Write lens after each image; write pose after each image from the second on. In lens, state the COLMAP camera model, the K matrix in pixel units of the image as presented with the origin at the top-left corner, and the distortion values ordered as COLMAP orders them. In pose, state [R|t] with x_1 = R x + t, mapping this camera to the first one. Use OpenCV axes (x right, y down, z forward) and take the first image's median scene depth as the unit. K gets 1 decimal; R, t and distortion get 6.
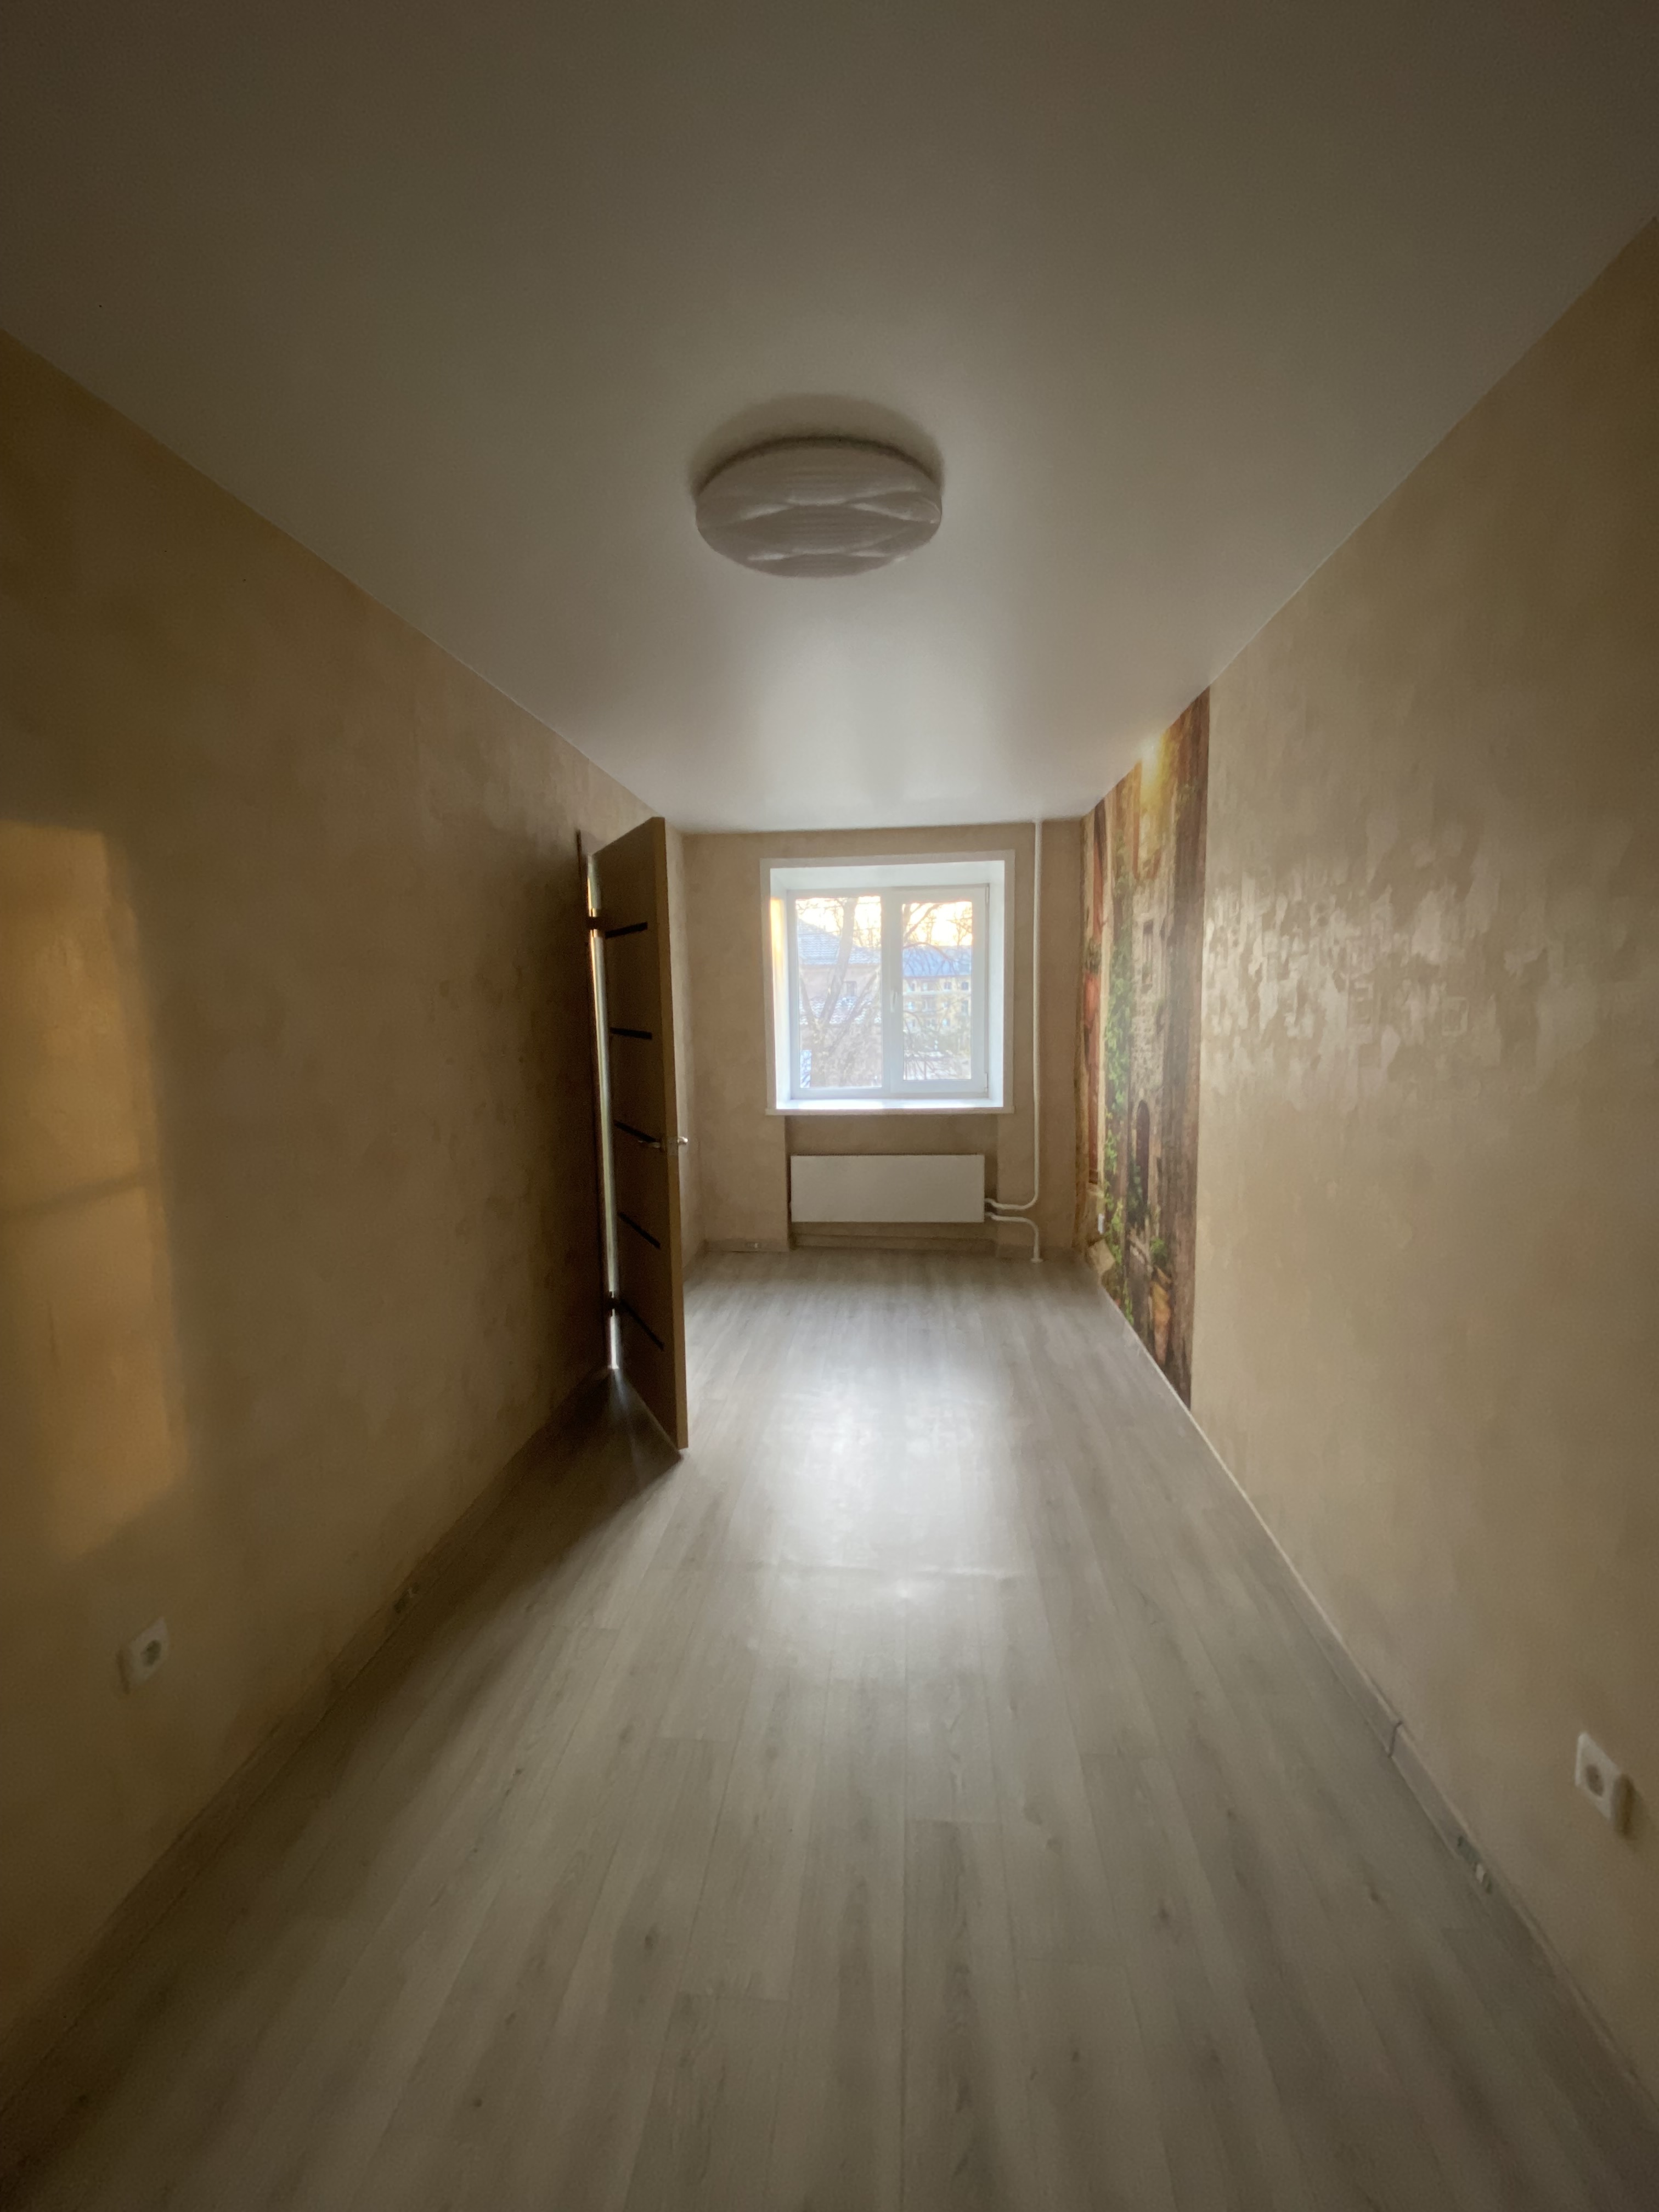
lens RADIAL K [[903.2, 0, 829.5], [0, 903.2, 1106.0], [0, 0, 1]] dist [0.019106, -0.018117]
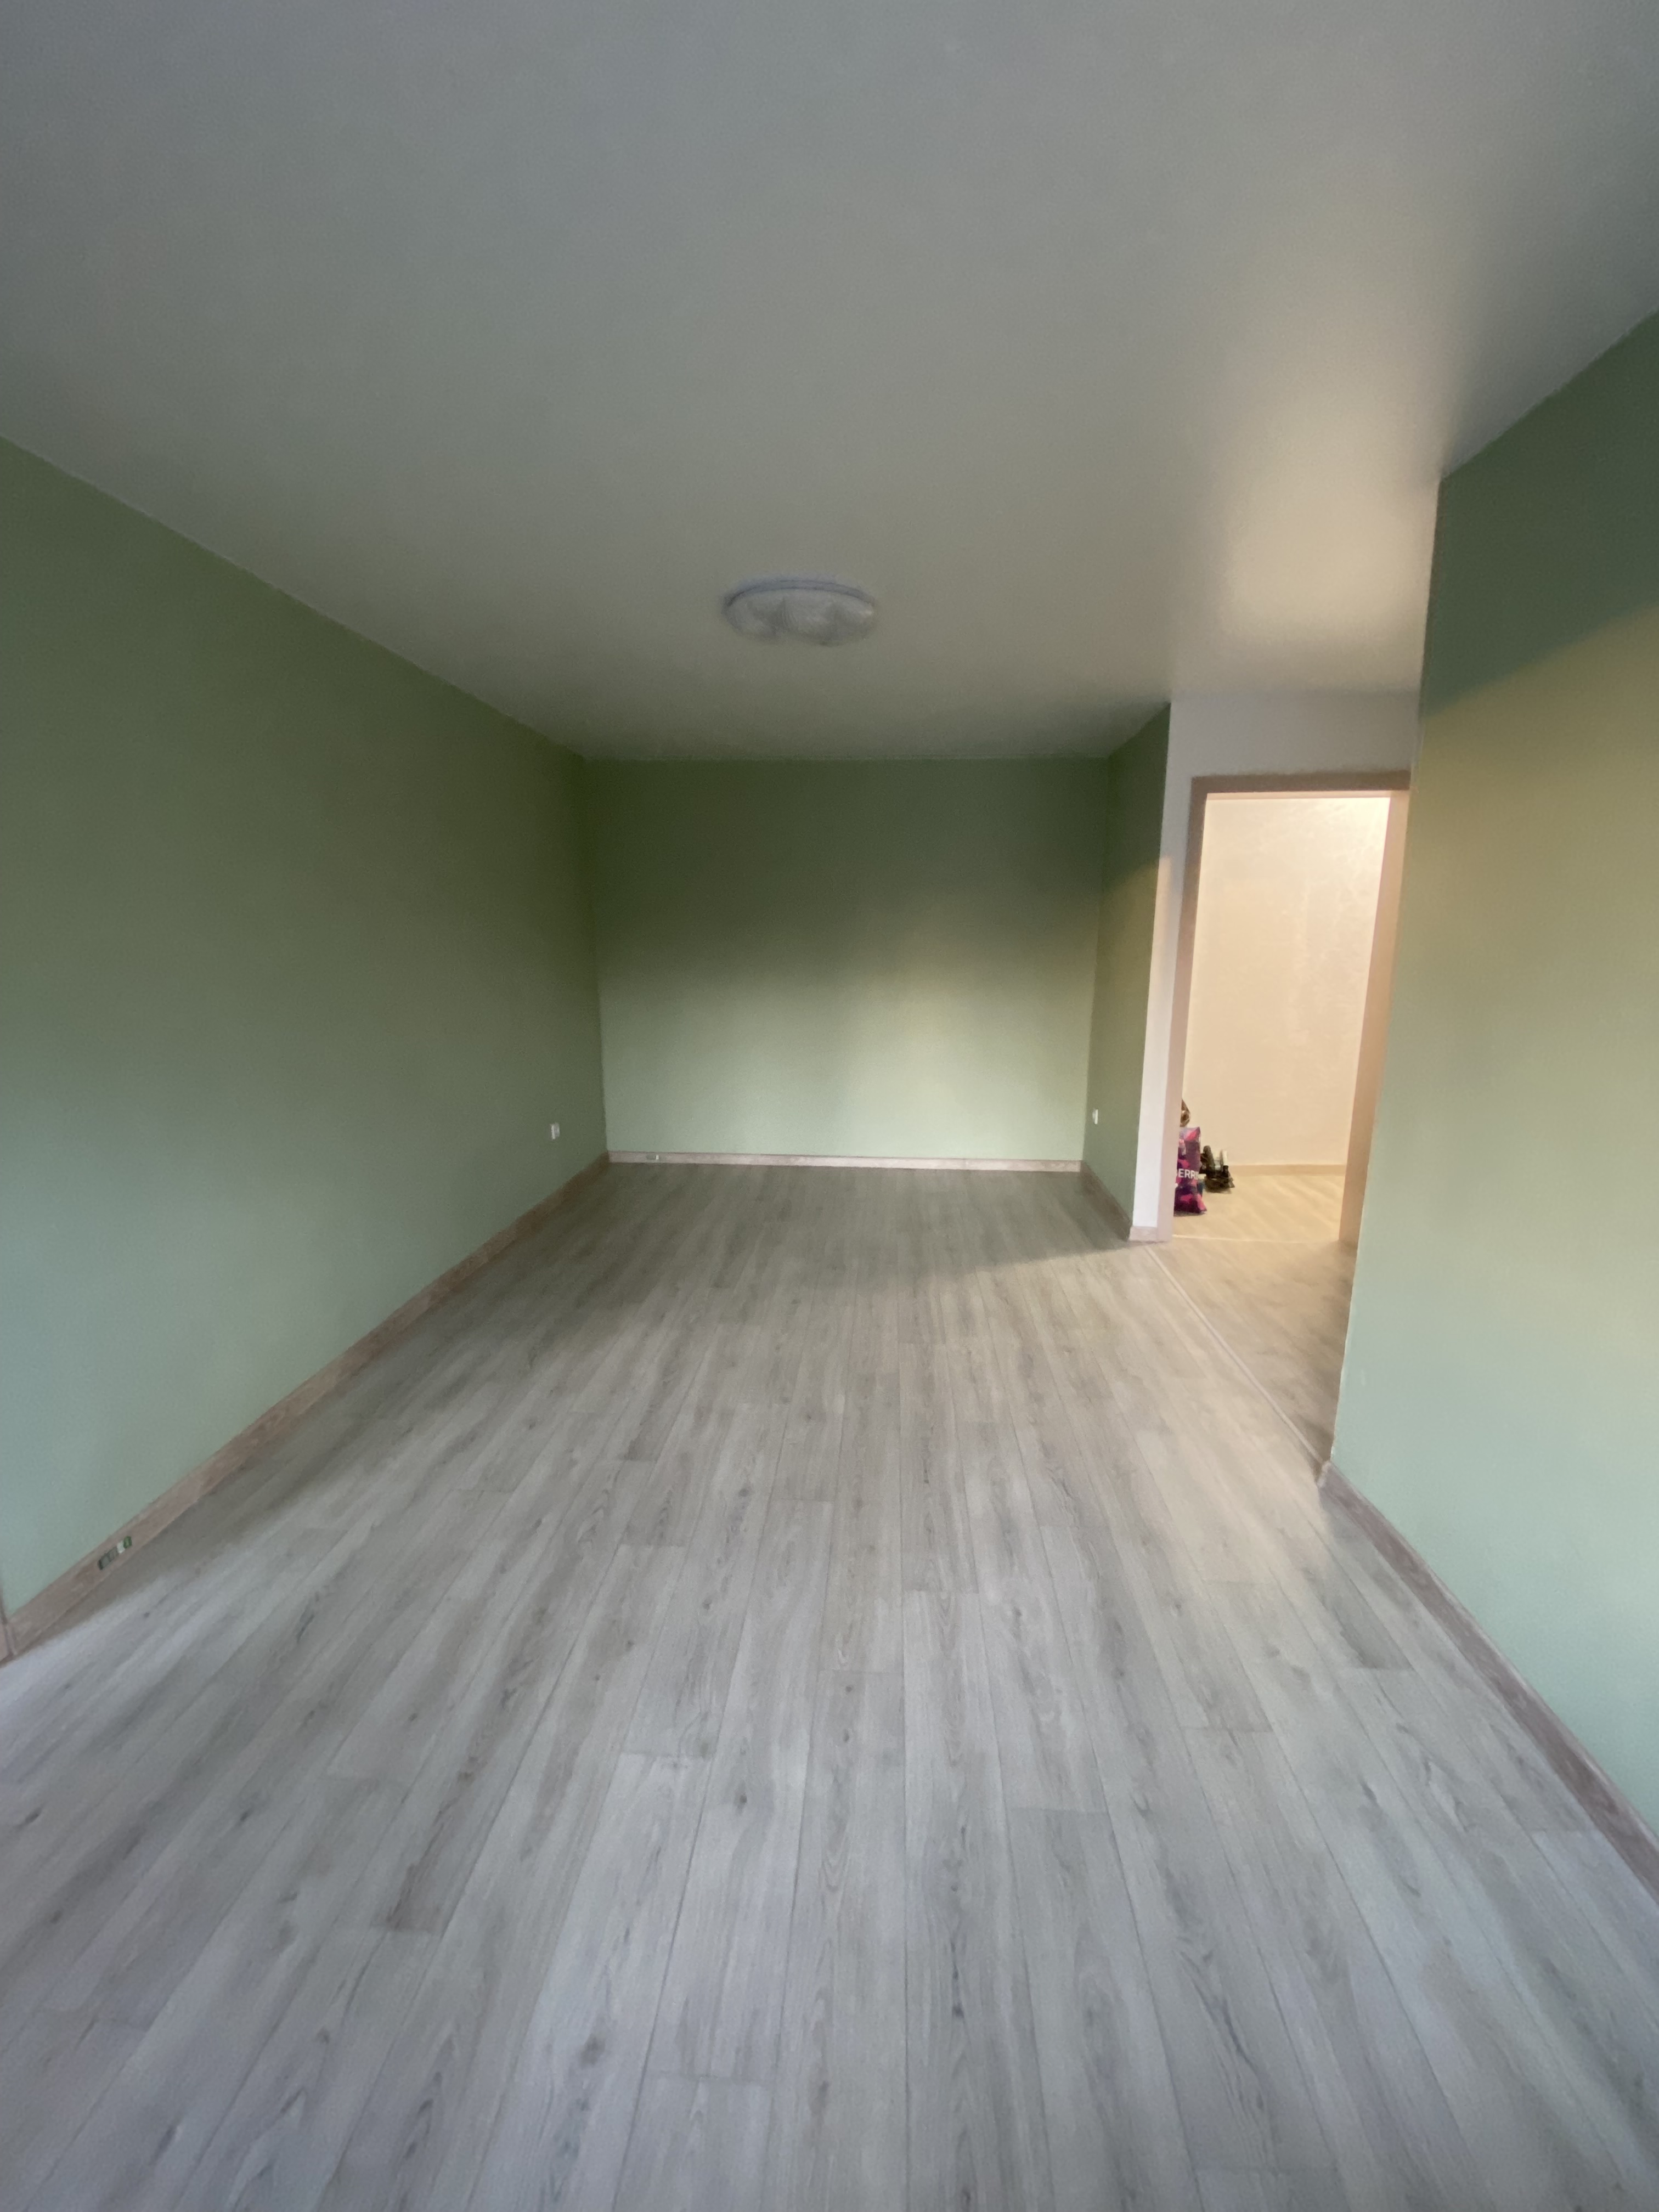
lens RADIAL K [[903.2, 0, 829.5], [0, 903.2, 1106.0], [0, 0, 1]] dist [0.019106, -0.018117]
pose [[-0.999617, 0.023742, -0.014194, -0.054053], [0.018394, 0.953776, 0.299955, -0.131018], [0.020659, 0.299579, -0.953848, 1.204367]]
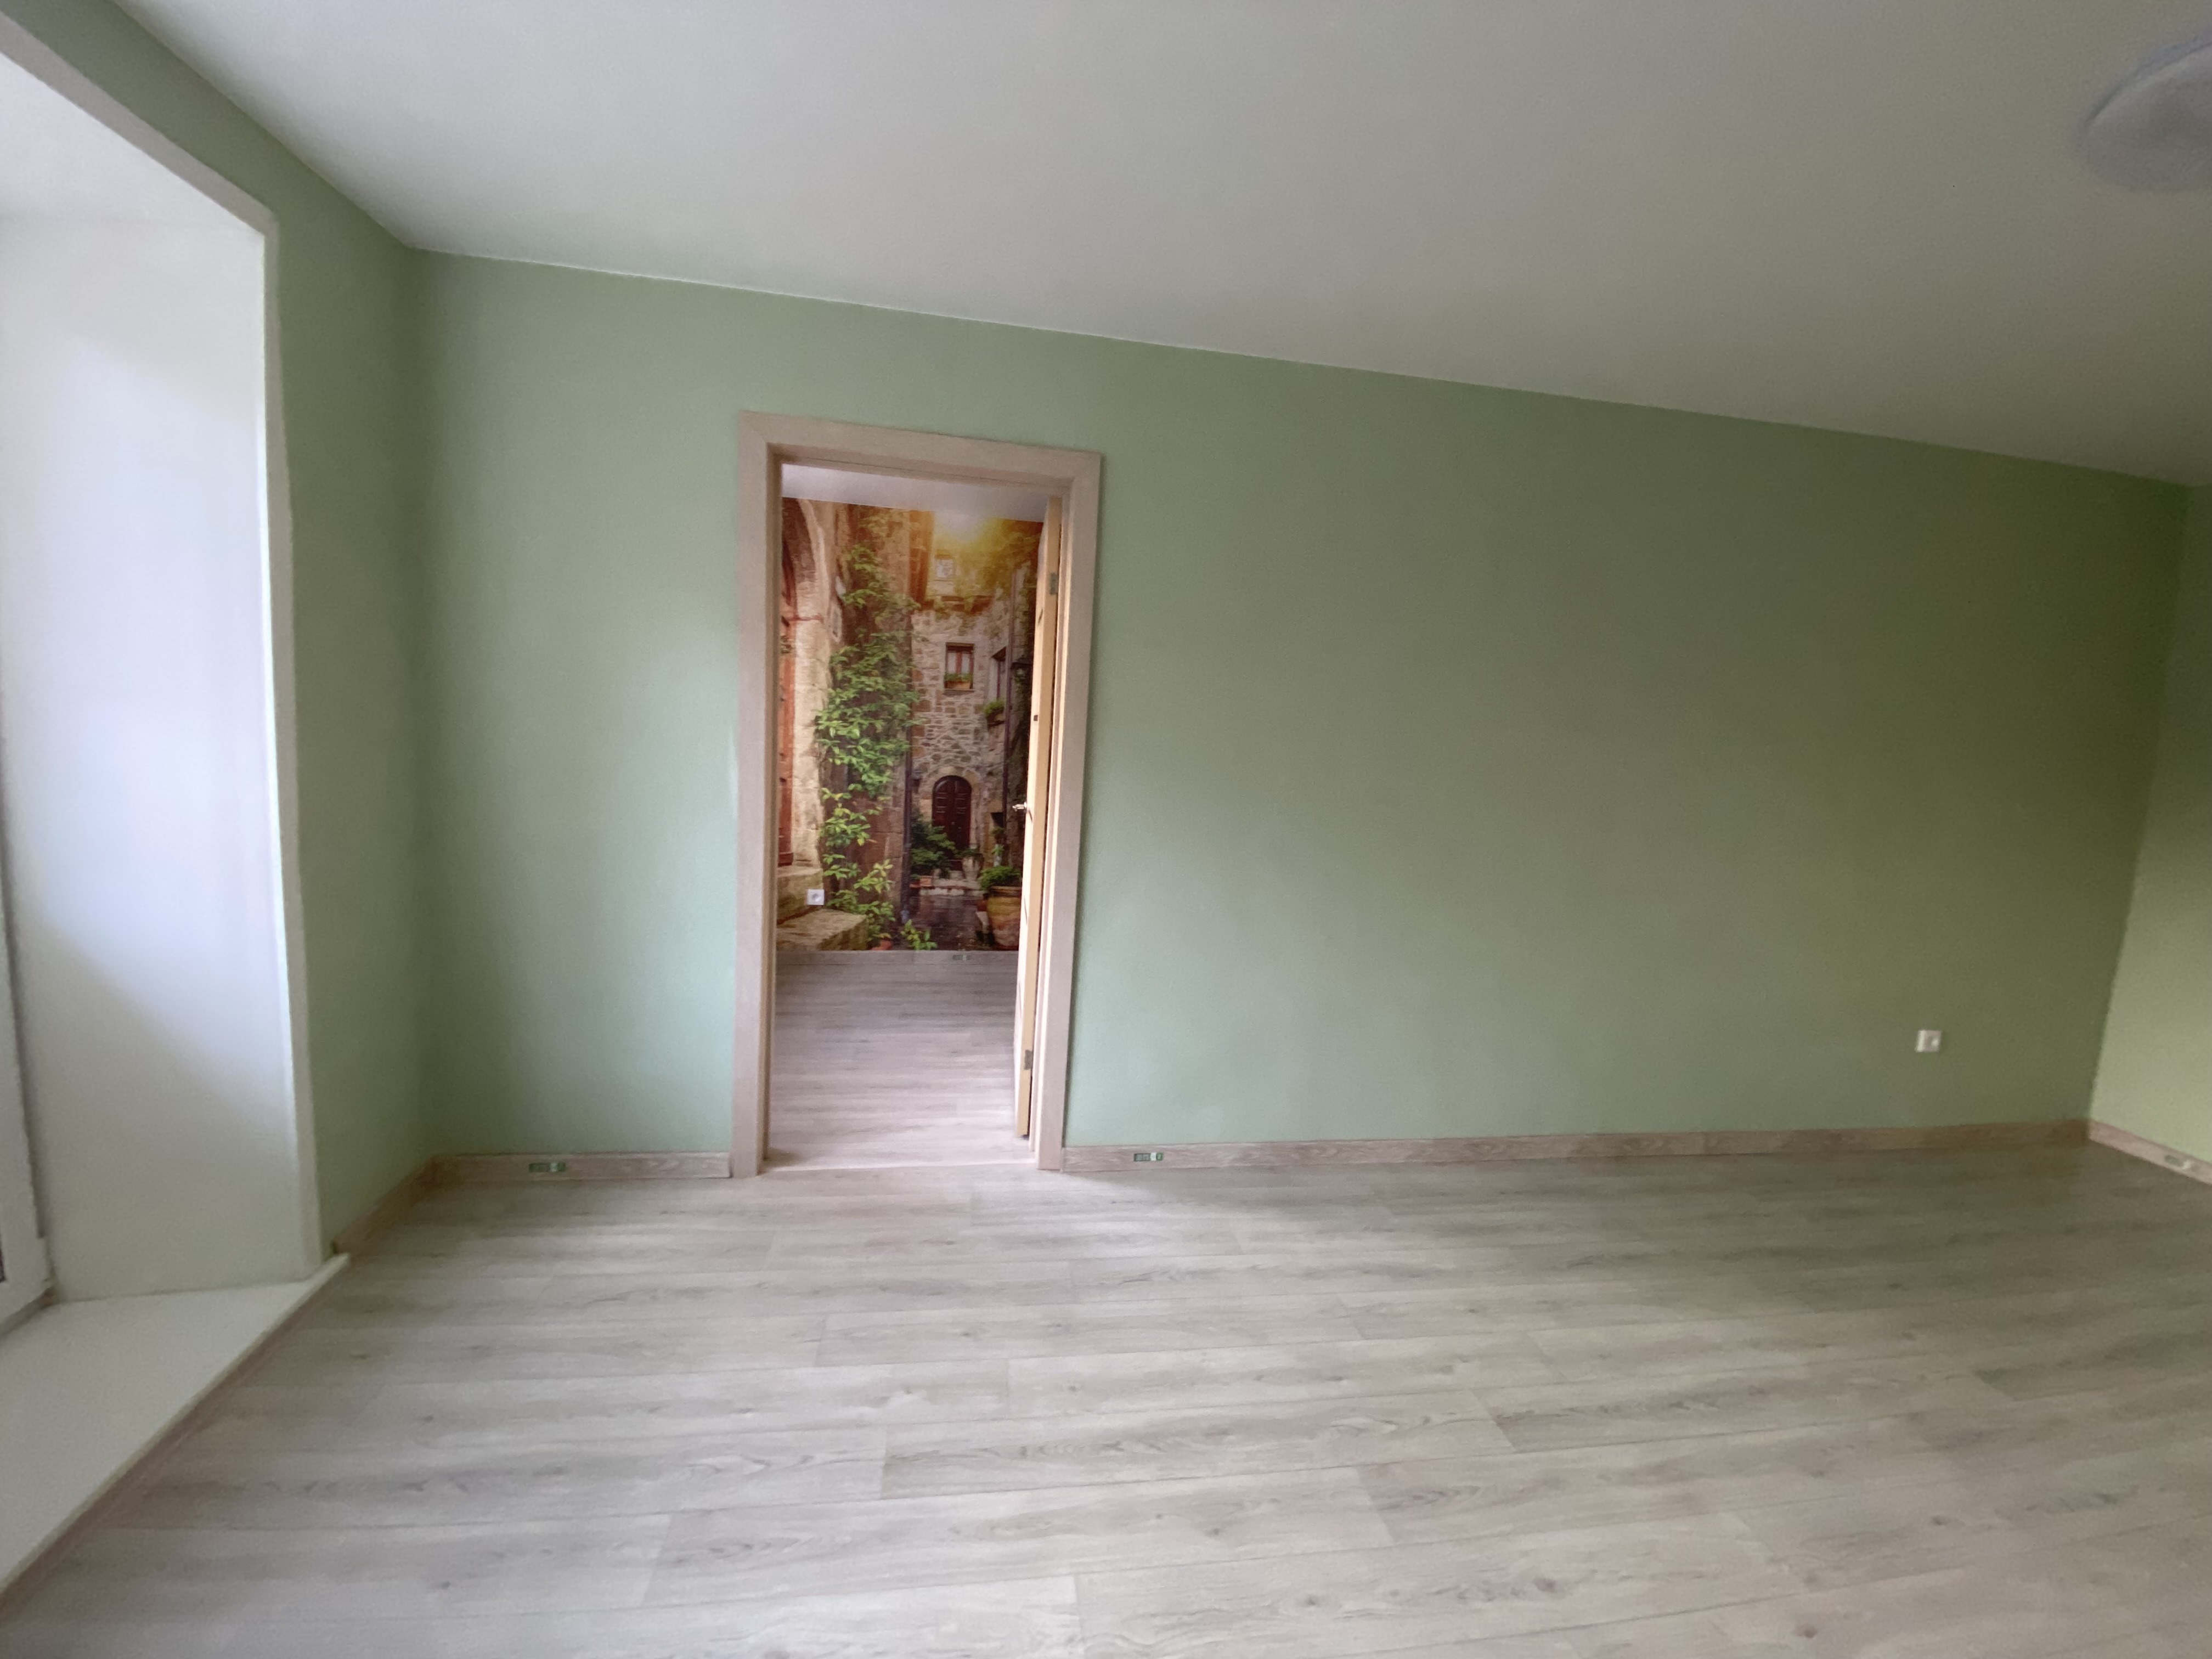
lens RADIAL K [[903.2, 0, 1106.0], [0, 903.2, 829.5], [0, 0, 1]] dist [0.019106, -0.018117]
pose [[-0.238152, -0.107295, 0.965283, -0.278211], [0.058211, 0.990515, 0.124461, -0.078563], [-0.969482, 0.085830, -0.229648, 0.953500]]
